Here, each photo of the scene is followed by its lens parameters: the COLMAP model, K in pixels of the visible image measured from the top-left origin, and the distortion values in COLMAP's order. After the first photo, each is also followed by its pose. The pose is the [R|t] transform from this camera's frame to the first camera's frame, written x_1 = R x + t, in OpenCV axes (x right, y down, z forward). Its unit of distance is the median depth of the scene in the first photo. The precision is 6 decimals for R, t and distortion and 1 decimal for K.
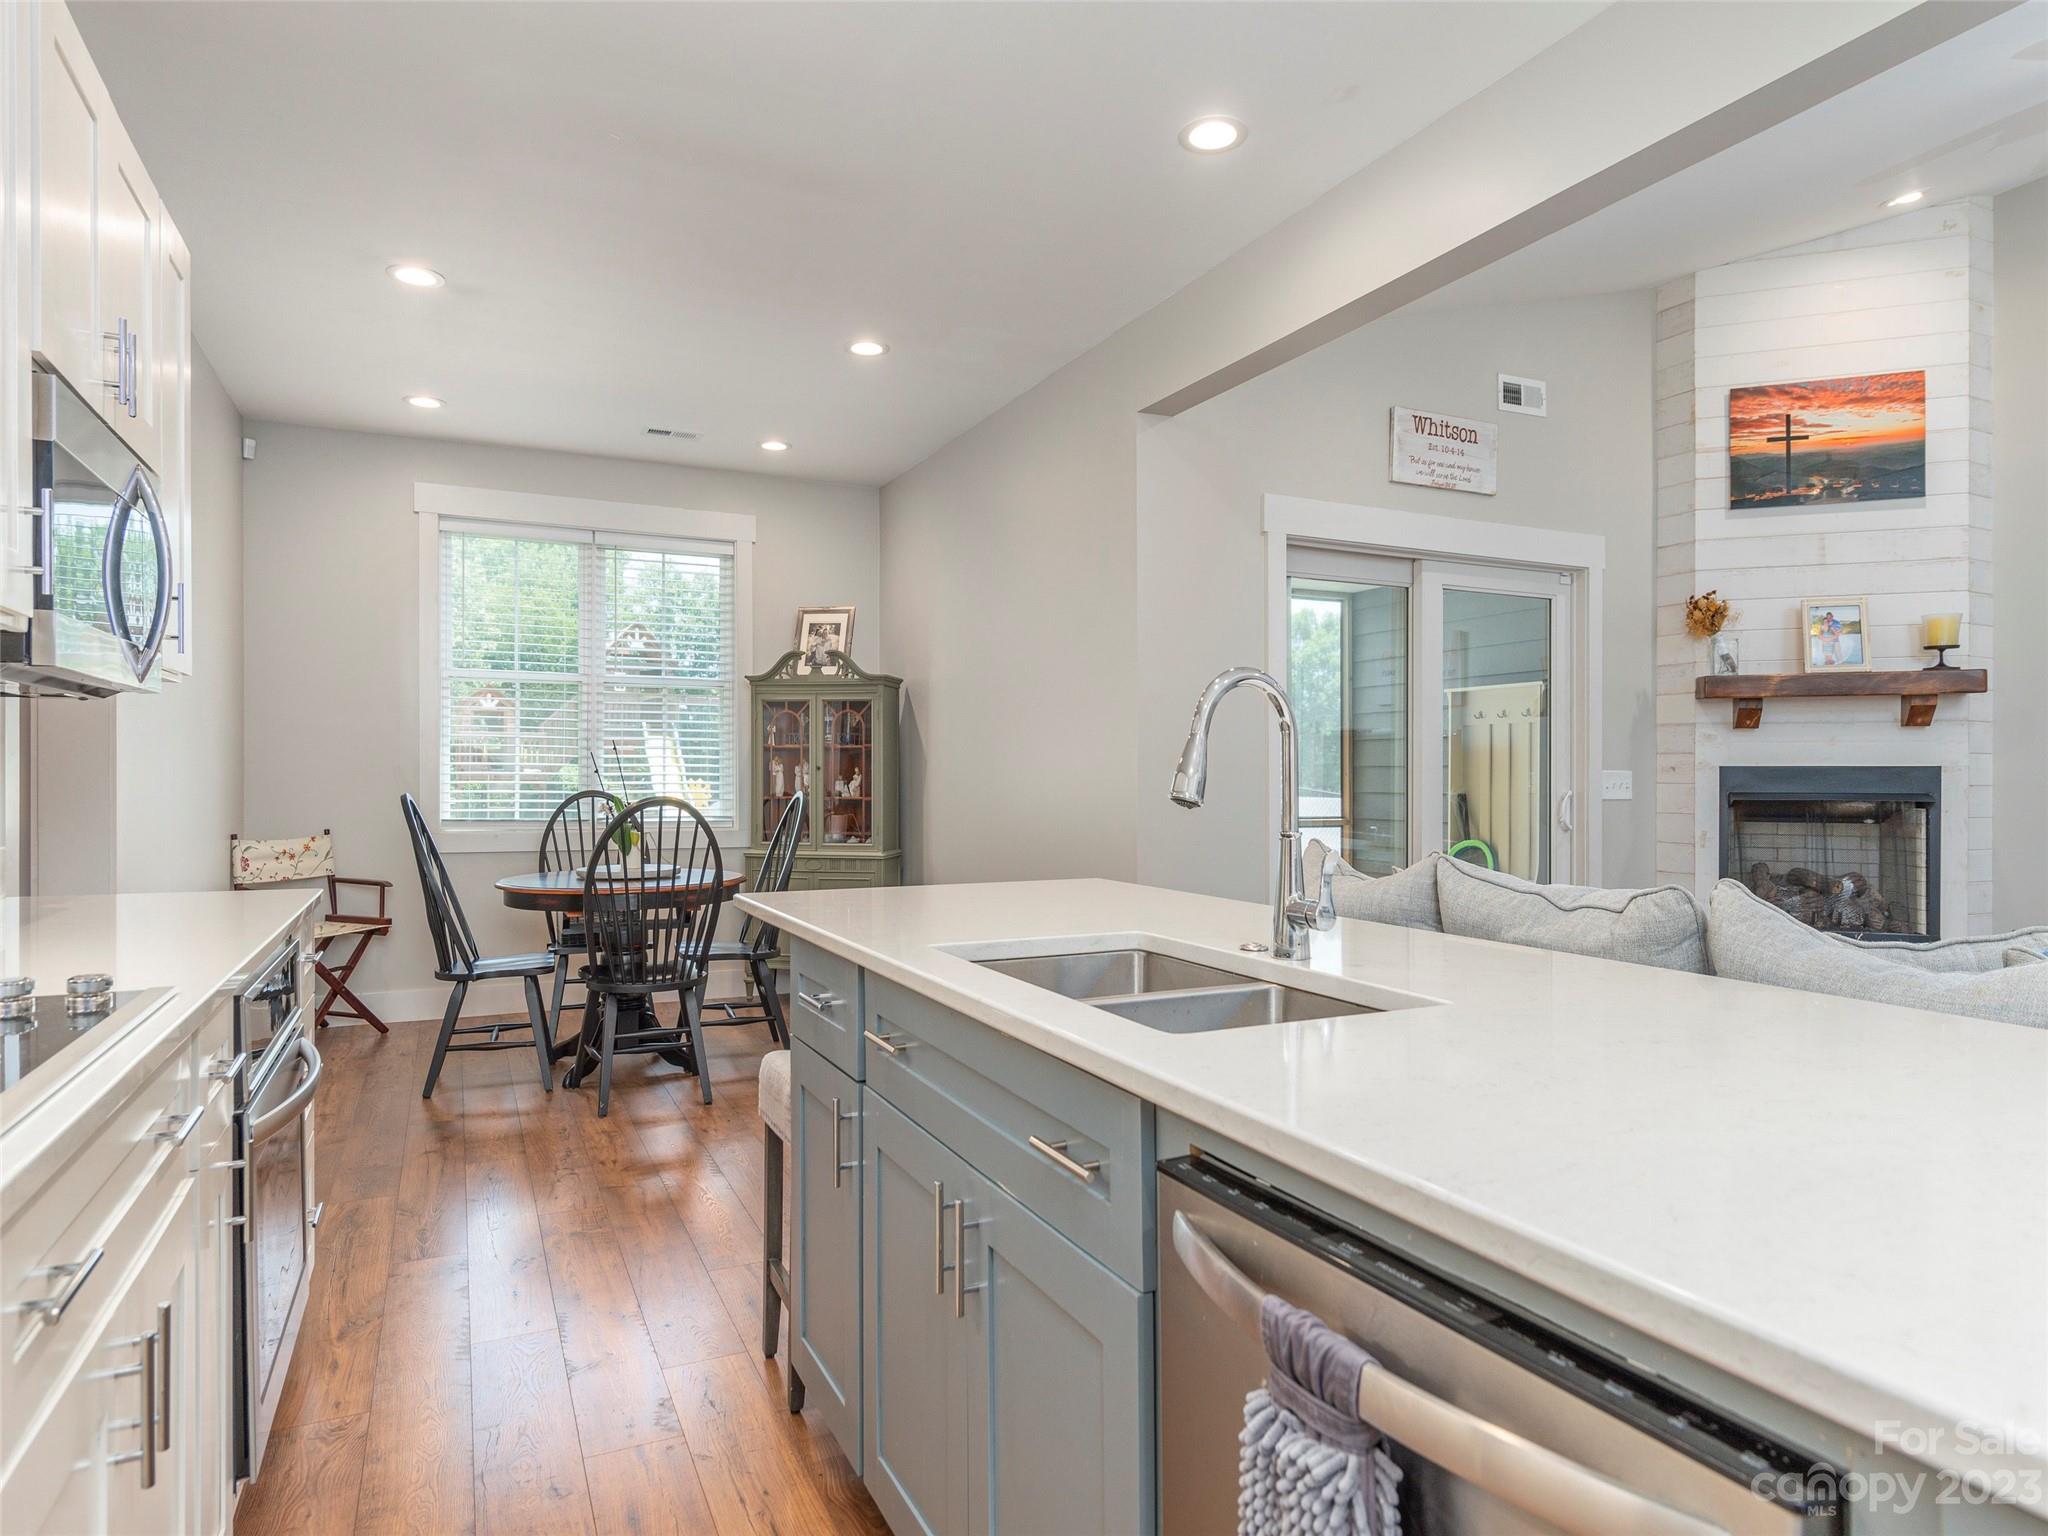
lens RADIAL K [[1181.2, 0, 1024.0], [0, 1181.2, 768.0], [0, 0, 1]] dist [0.002939, 0.000006]
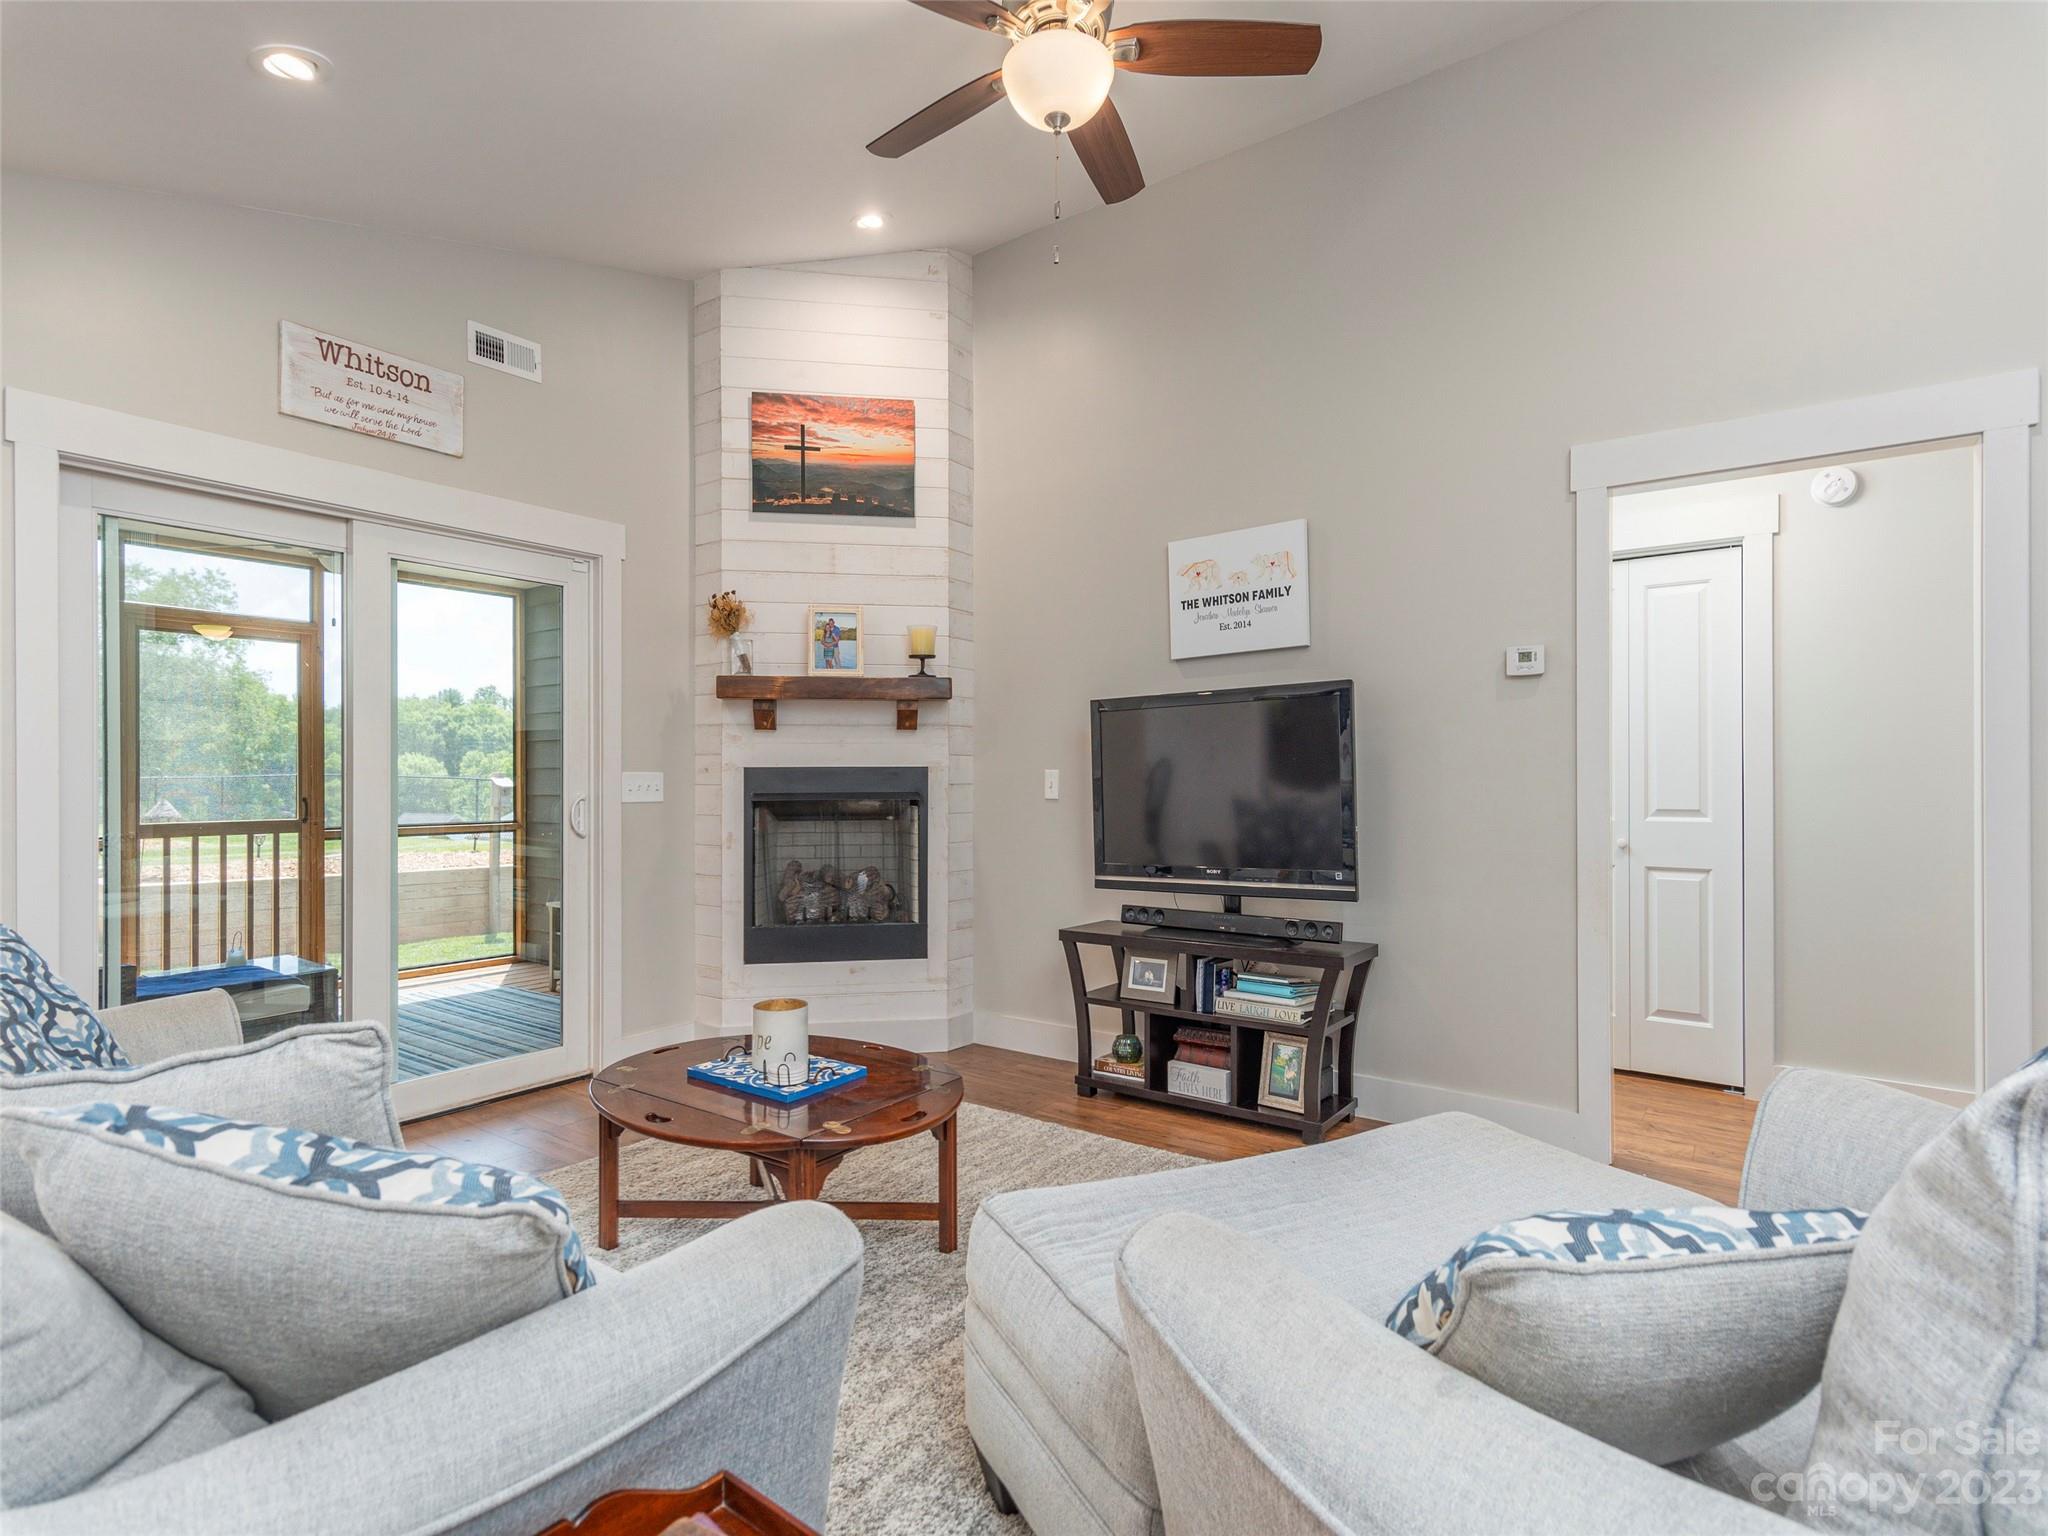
lens RADIAL K [[994.8, 0, 1012.5], [0, 994.8, 776.5], [0, 0, 1]] dist [-0.001418, -0.000596]
pose [[0.877692, -0.005436, 0.479194, 0.387087], [0.004116, 0.999984, 0.003803, 0.004134], [-0.479207, -0.001366, 0.877701, 0.152528]]
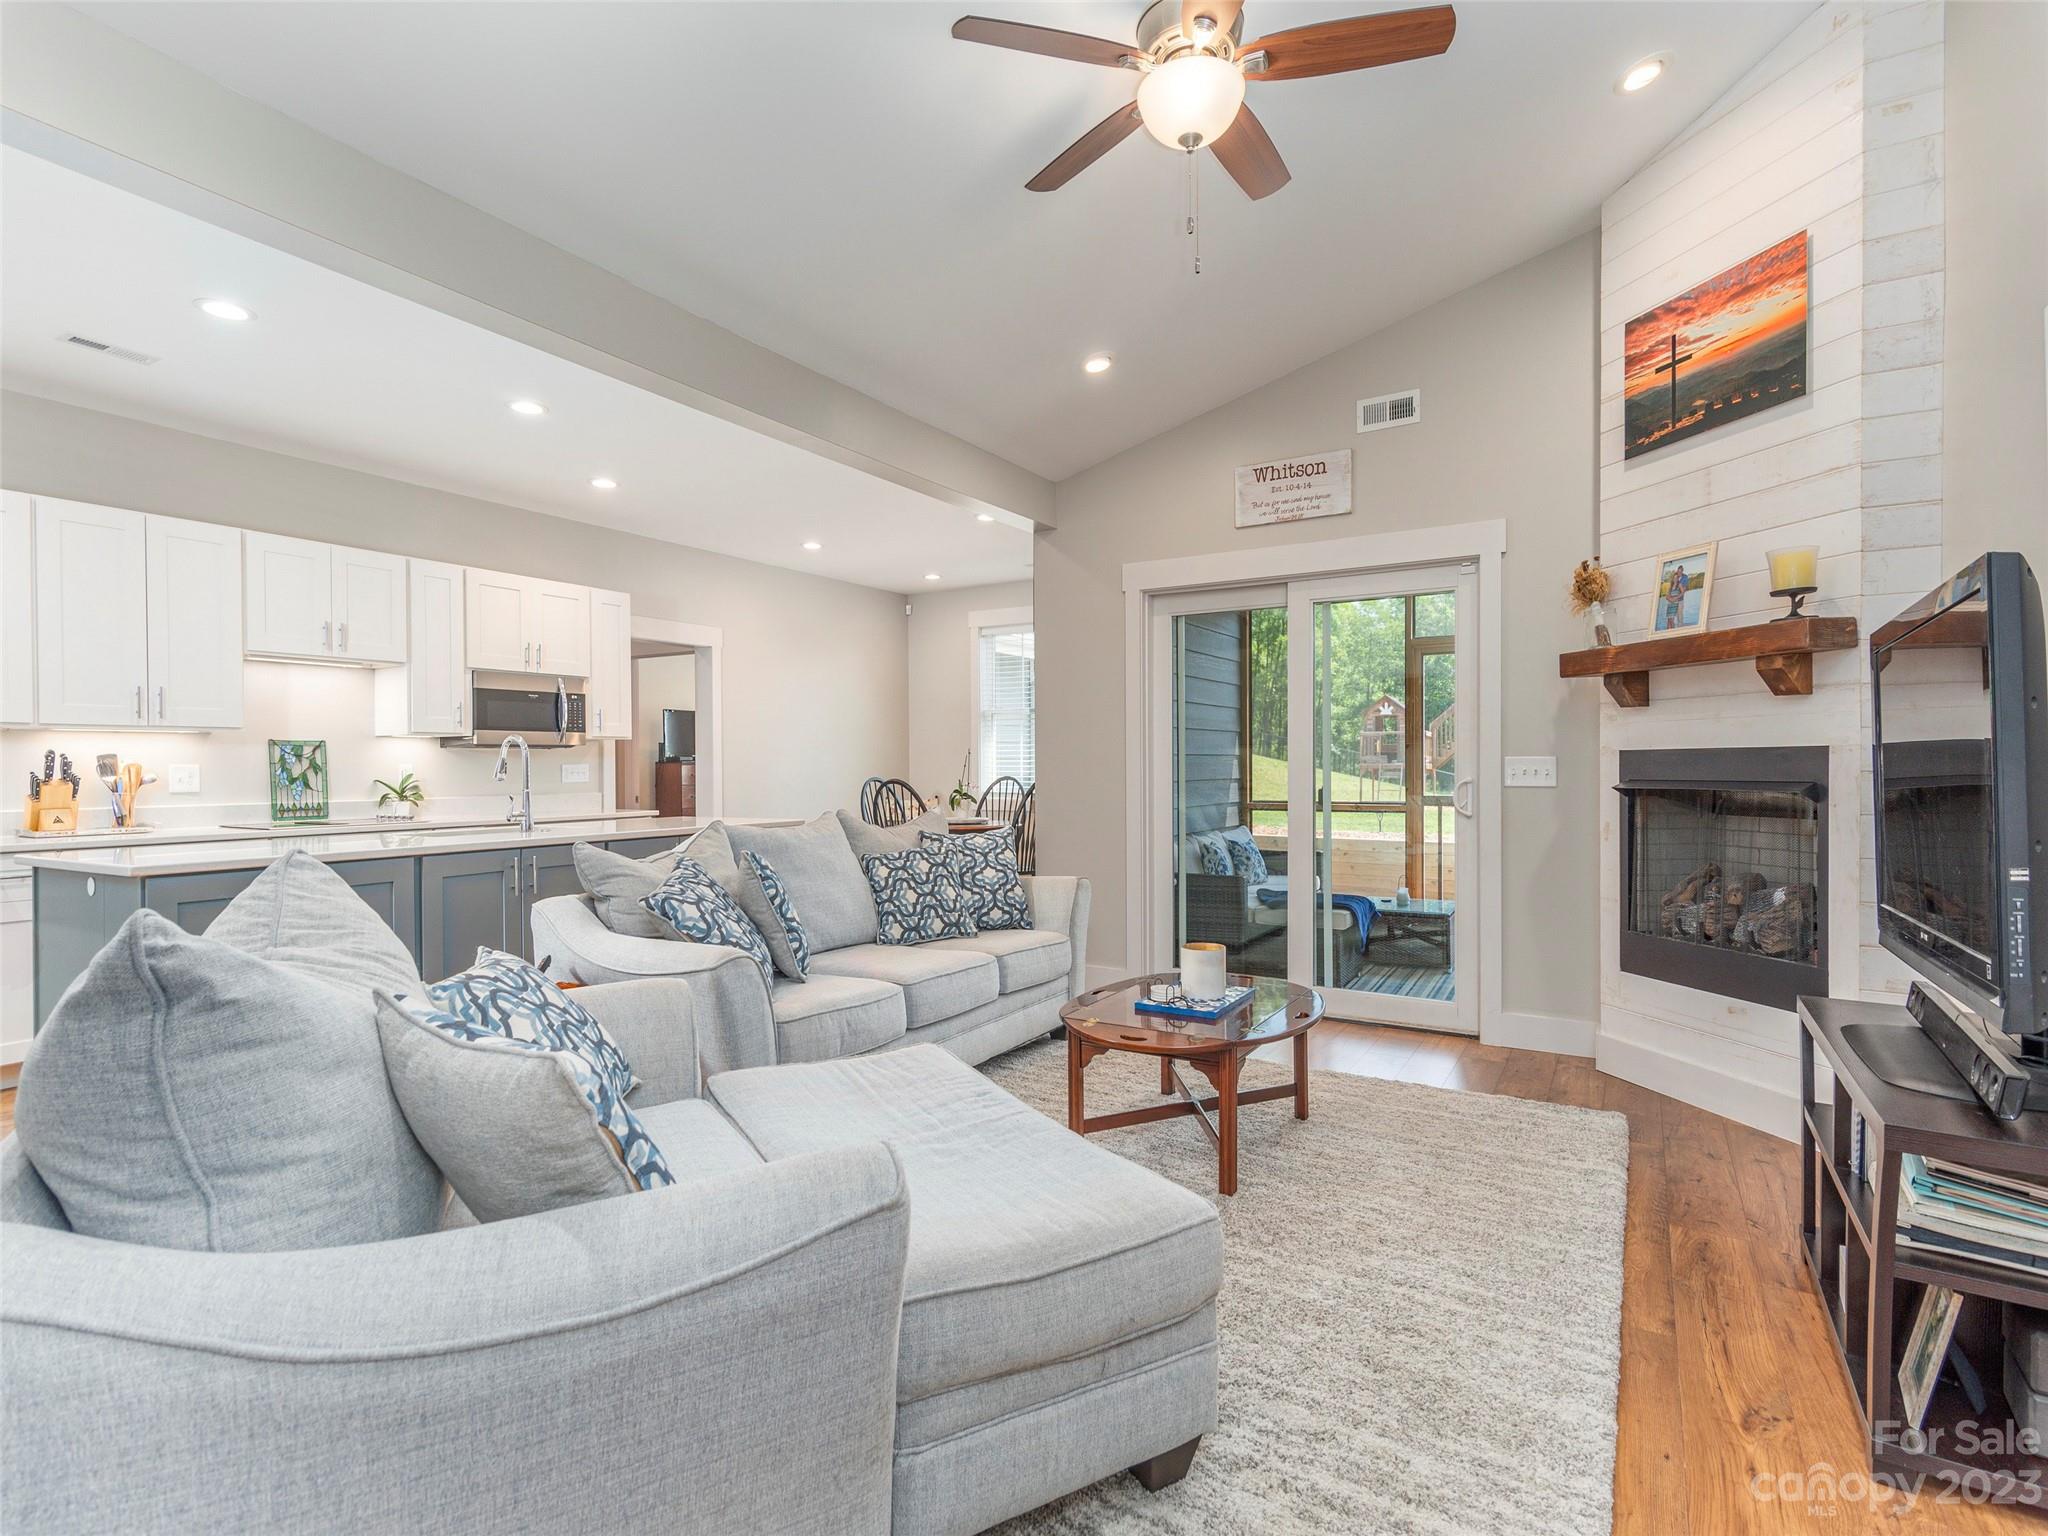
lens RADIAL K [[1018.8, 0, 1024.0], [0, 1018.8, 768.0], [0, 0, 1]] dist [0.001516, -0.000269]
pose [[0.549168, -0.005527, -0.835694, 0.992491], [0.011030, 0.999939, 0.000634, 0.006626], [0.835639, -0.009566, 0.549195, 0.202318]]
